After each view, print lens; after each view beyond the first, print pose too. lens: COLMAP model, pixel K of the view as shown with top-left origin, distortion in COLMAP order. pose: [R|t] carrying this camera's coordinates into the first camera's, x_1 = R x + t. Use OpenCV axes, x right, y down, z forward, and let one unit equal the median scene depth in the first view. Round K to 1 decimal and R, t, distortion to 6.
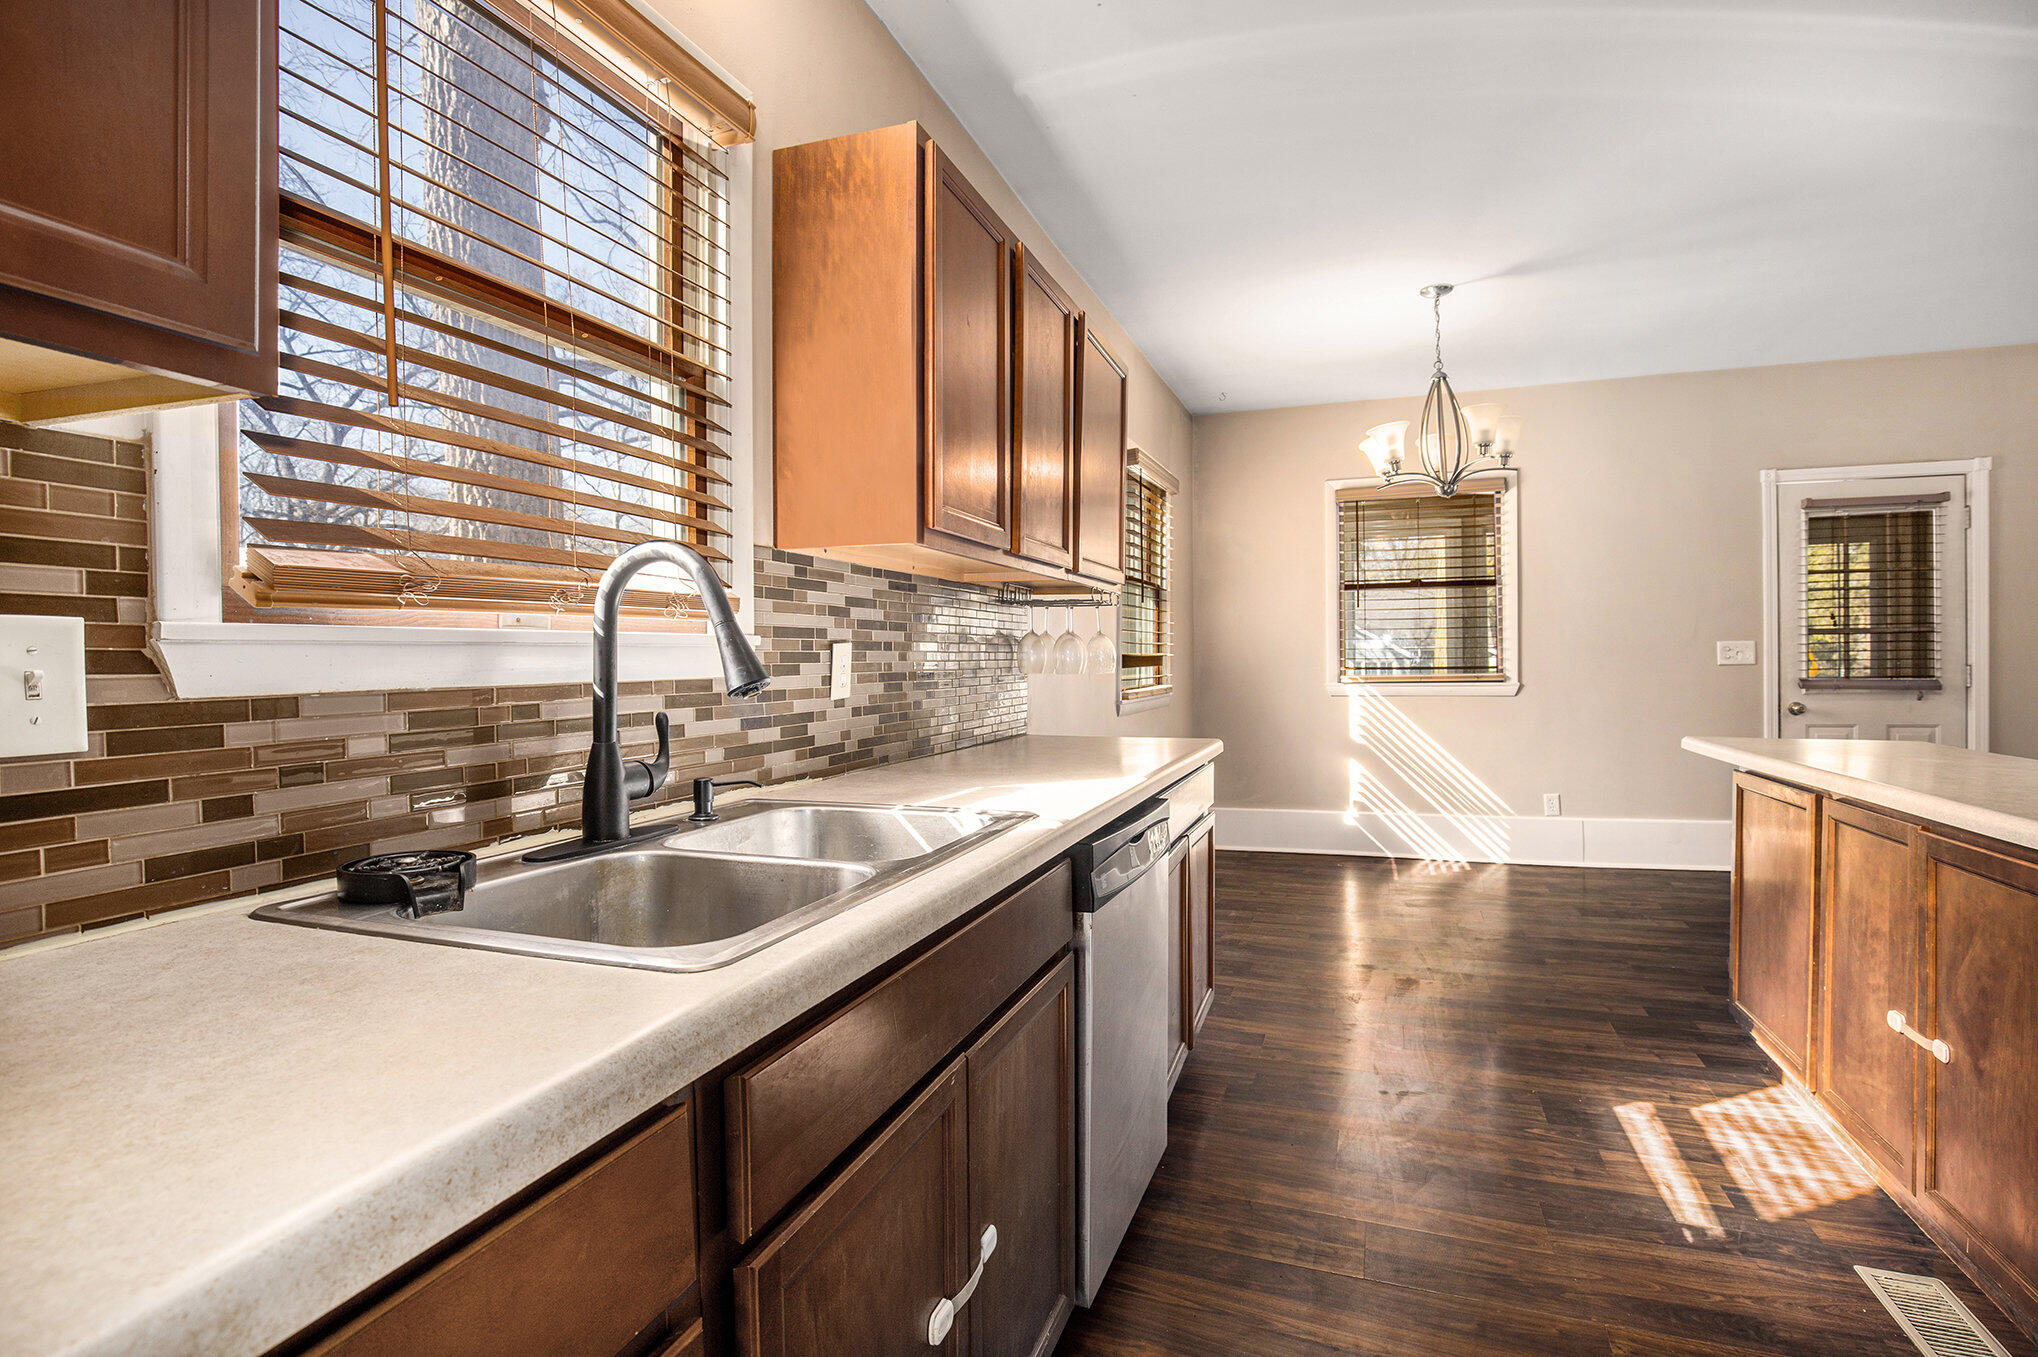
lens RADIAL K [[988.7, 0, 1017.2], [0, 988.7, 677.8], [0, 0, 1]] dist [-0.030953, 0.001259]
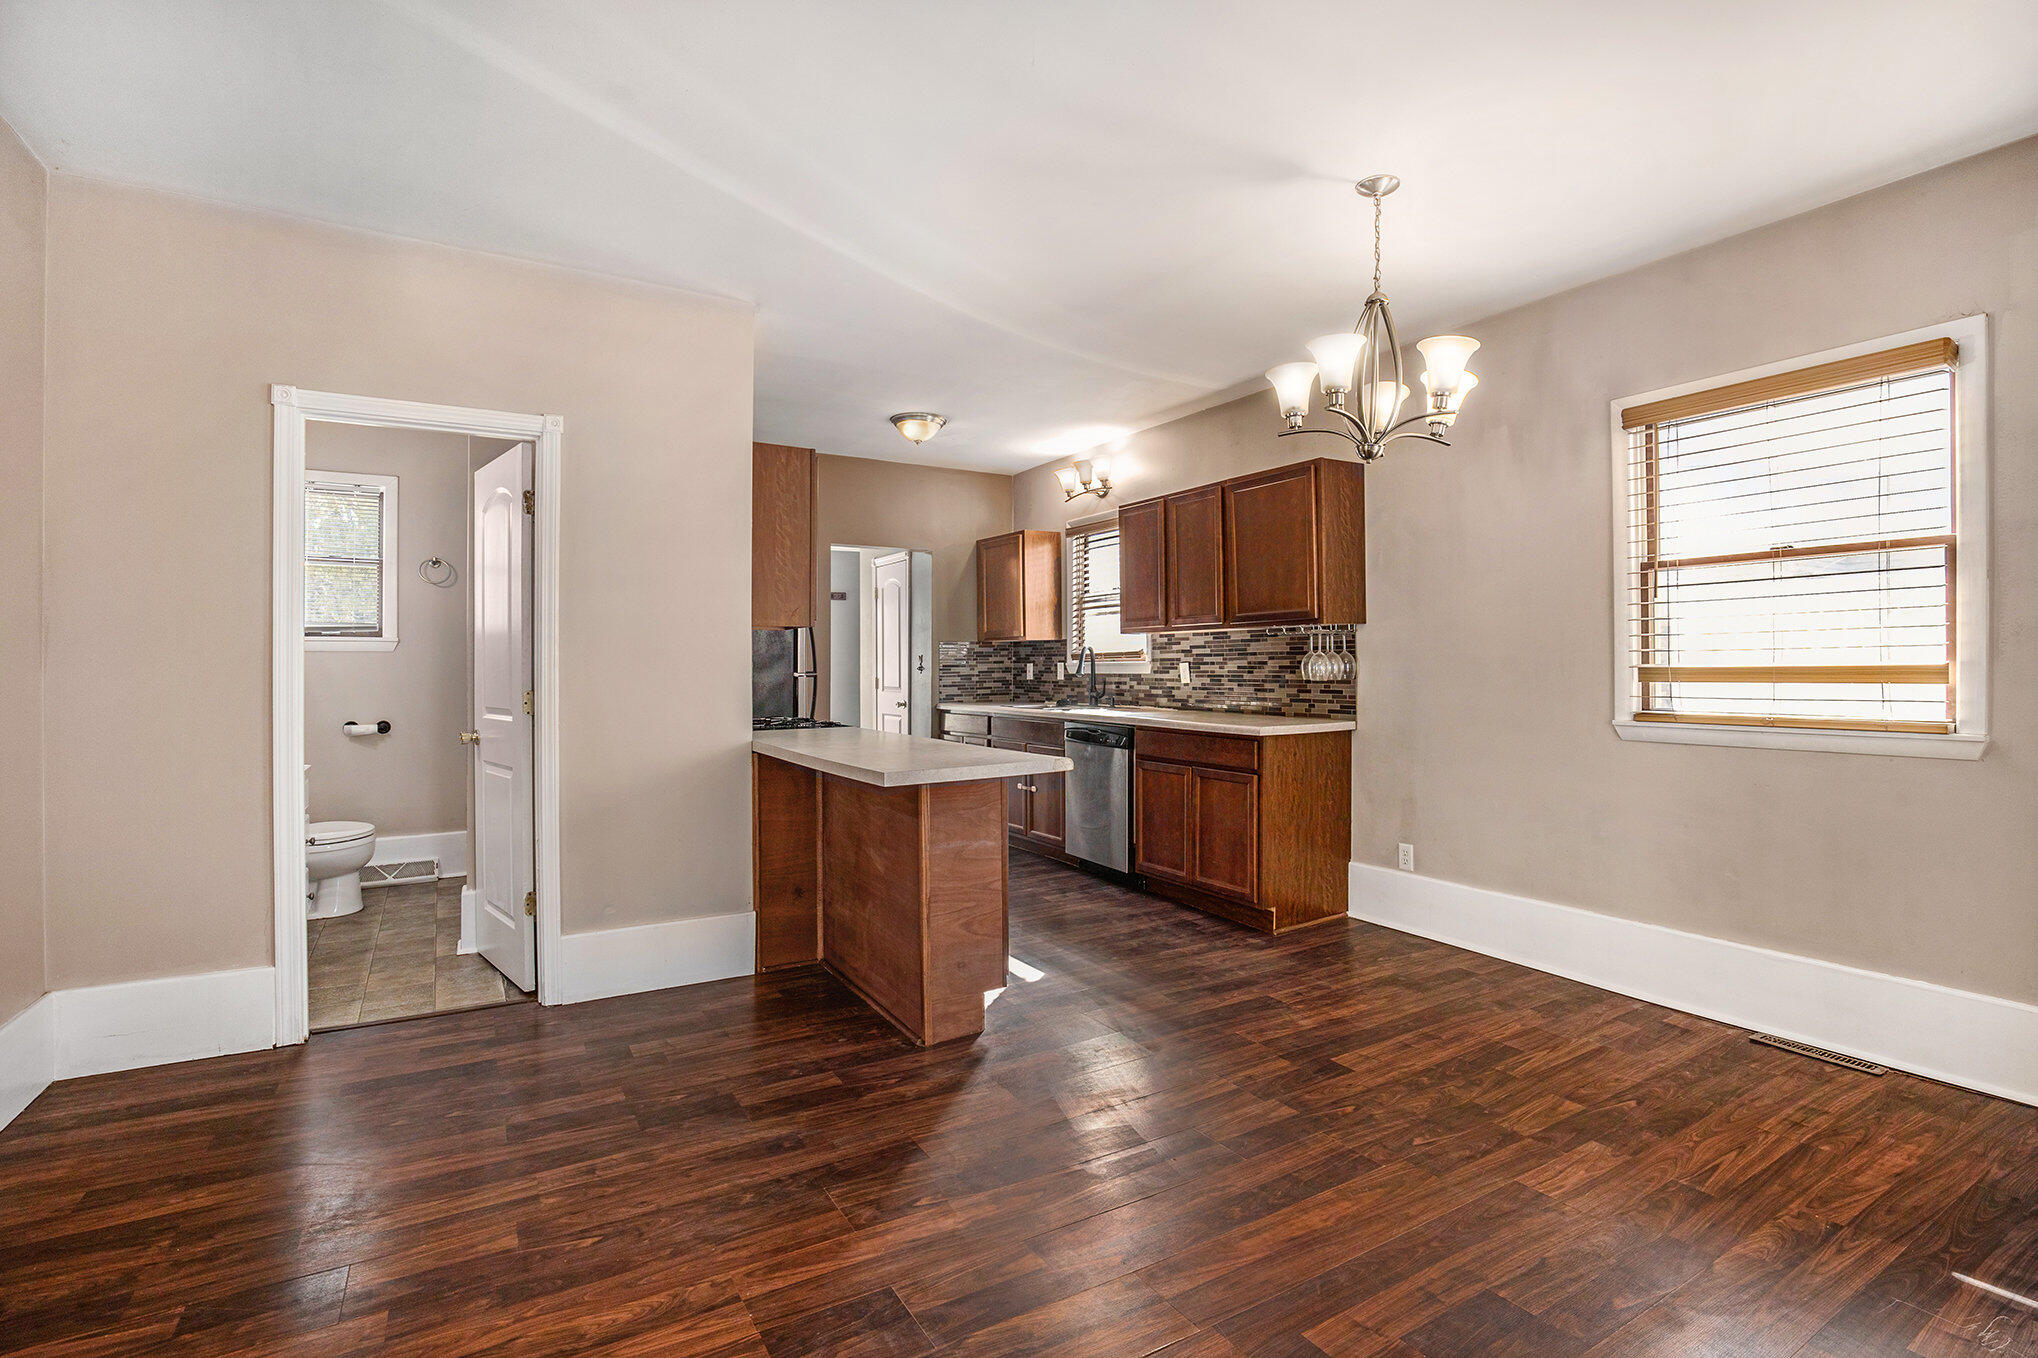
lens RADIAL K [[934.3, 0, 1011.6], [0, 934.3, 667.3], [0, 0, 1]] dist [-0.041152, 0.006439]
pose [[-0.641173, 0.011921, -0.767304, 1.363220], [-0.004792, 0.999798, 0.019537, -0.045651], [0.767381, 0.016203, -0.640986, 1.469779]]
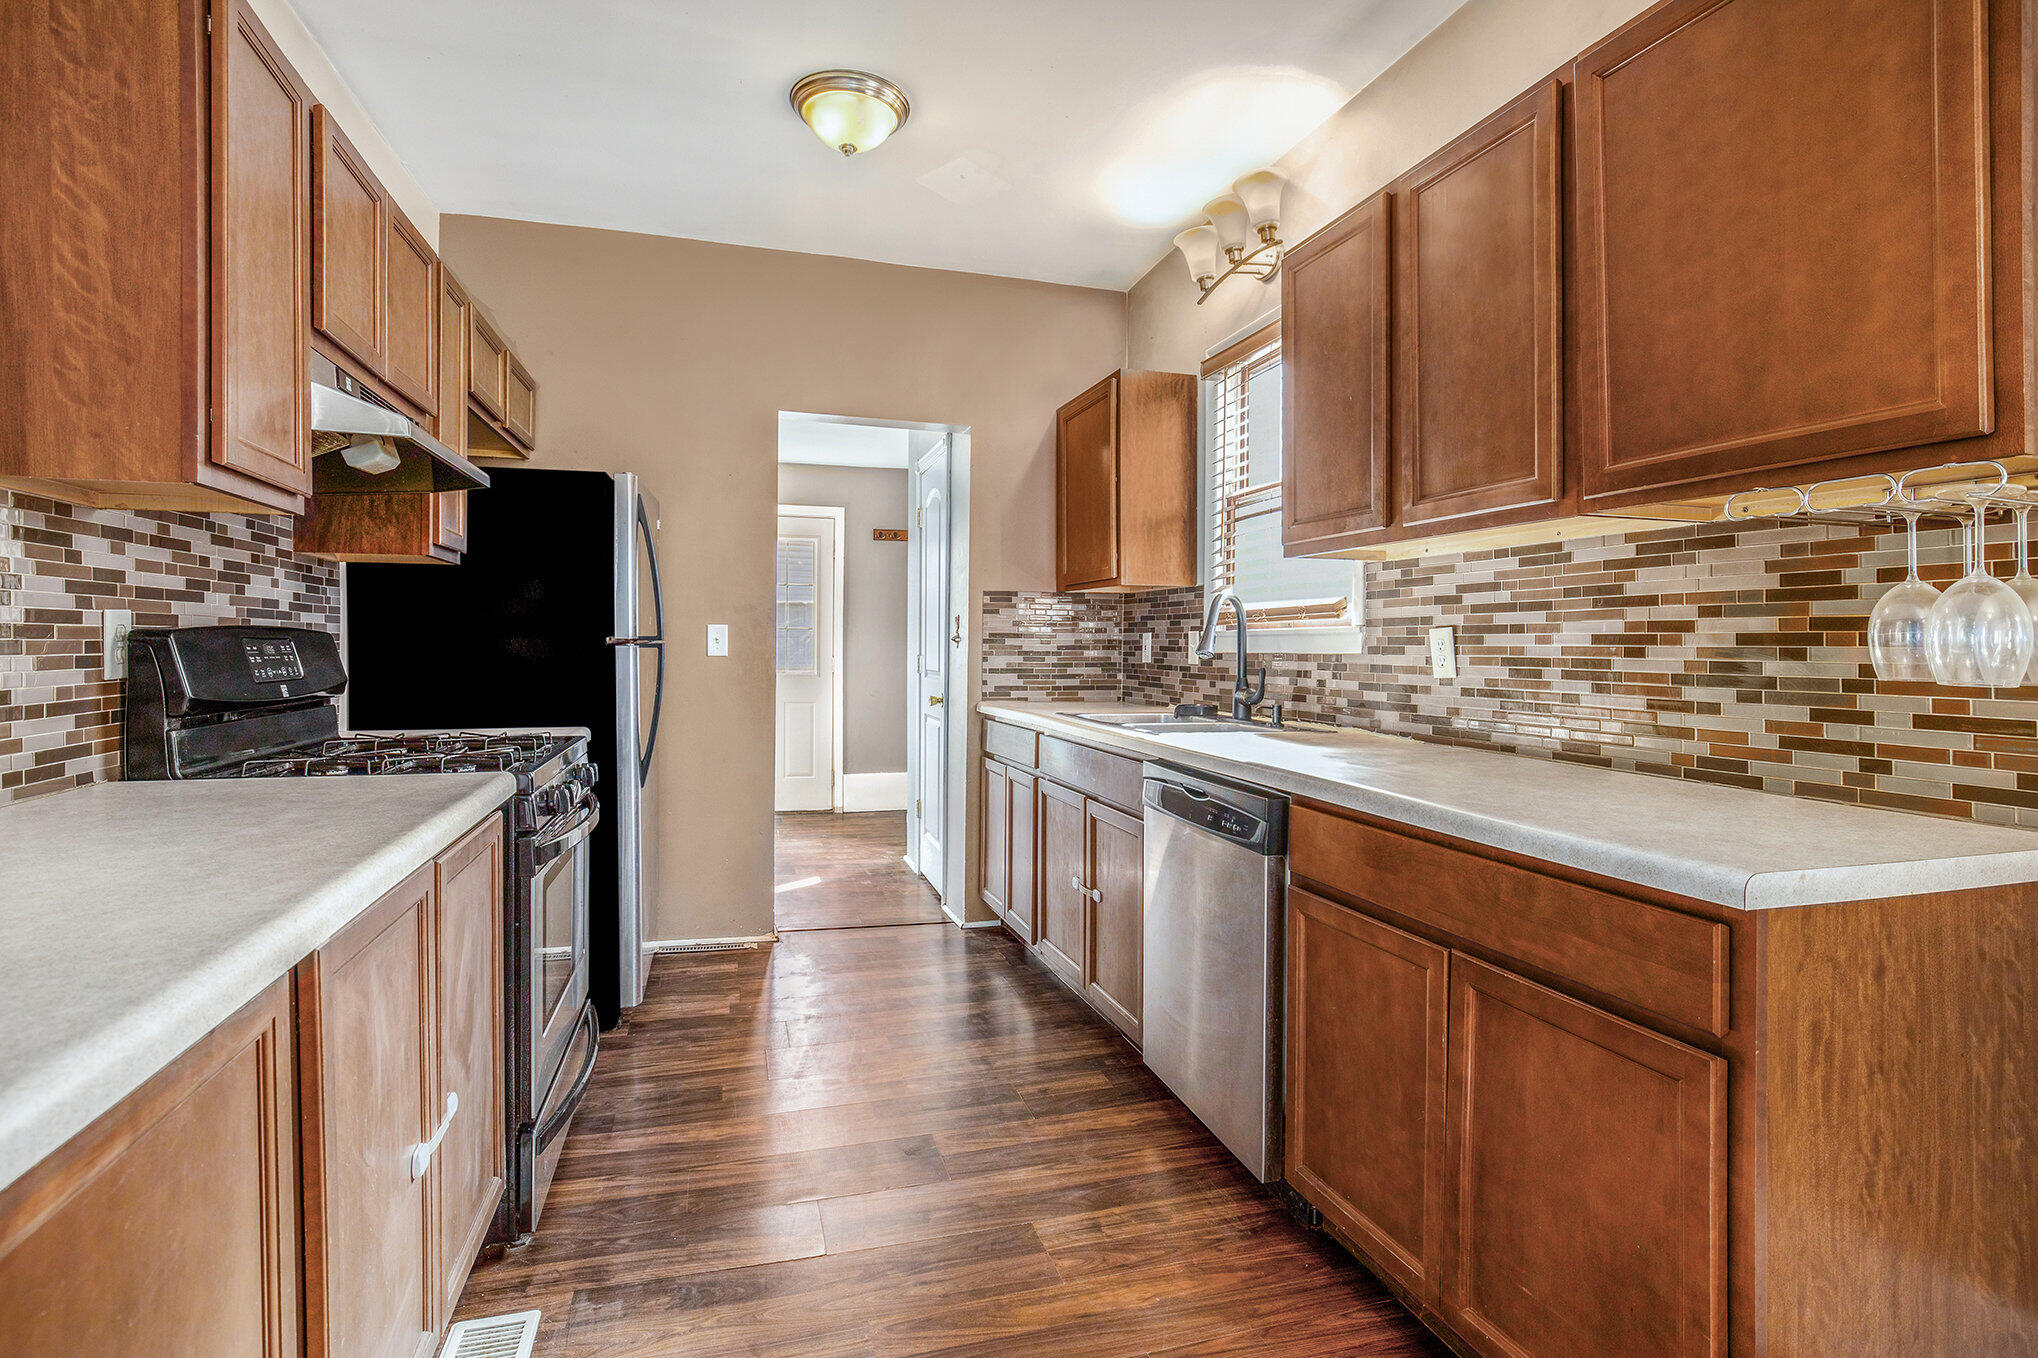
lens RADIAL K [[1015.4, 0, 1031.9], [0, 1015.4, 647.2], [0, 0, 1]] dist [-0.021186, 0.001260]
pose [[-0.795626, 0.000120, -0.605789, 0.568278], [-0.015857, 0.999653, 0.021024, -0.019364], [0.605581, 0.026333, -0.795348, 1.042591]]
